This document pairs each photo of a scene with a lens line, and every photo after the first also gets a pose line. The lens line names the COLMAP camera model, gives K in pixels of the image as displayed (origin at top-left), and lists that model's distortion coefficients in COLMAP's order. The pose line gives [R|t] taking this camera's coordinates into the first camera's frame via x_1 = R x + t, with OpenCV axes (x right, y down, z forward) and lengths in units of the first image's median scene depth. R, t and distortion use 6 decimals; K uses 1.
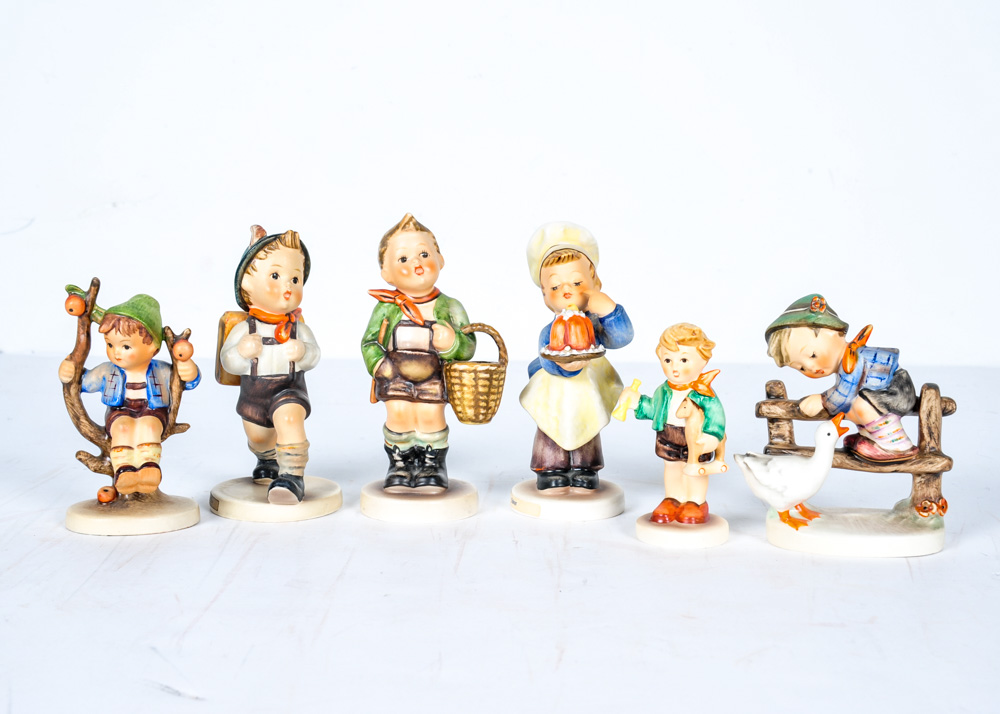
lens RADIAL K [[1507.0, 0, 500.0], [0, 1507.0, 357.0], [0, 0, 1]] dist [0.048424, 0.103390]
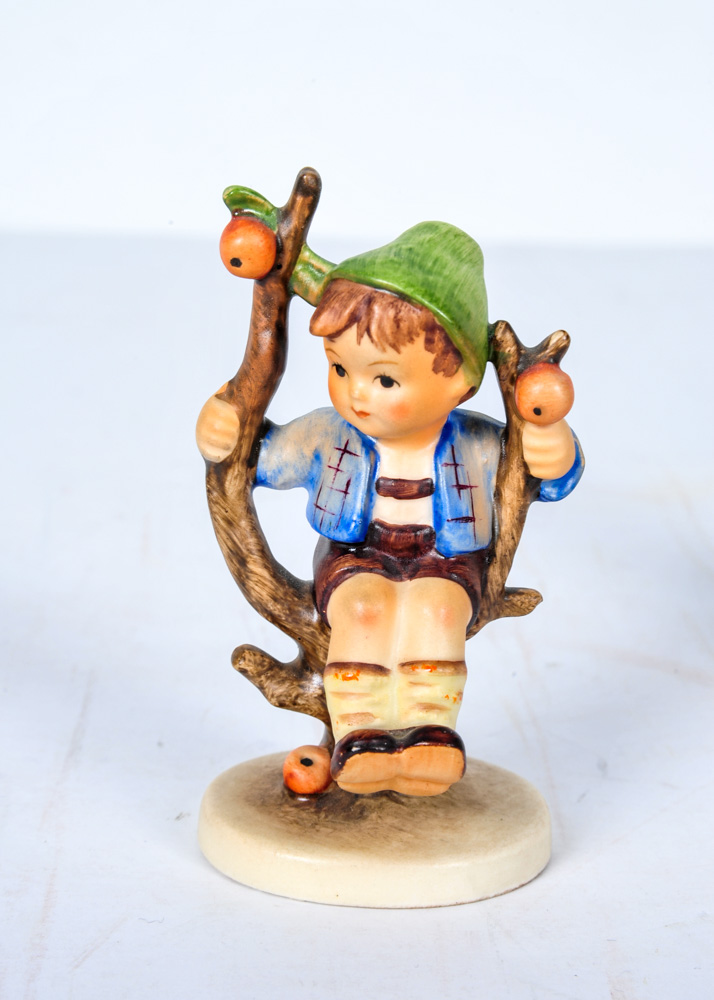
lens RADIAL K [[2087.4, 0, 357.0], [0, 2087.4, 500.0], [0, 0, 1]] dist [0.009557, 0.000032]
pose [[0.971993, 0.079889, -0.221015, -0.141958], [-0.052885, 0.990681, 0.125513, -0.037122], [0.228983, -0.110309, 0.967160, 0.521106]]
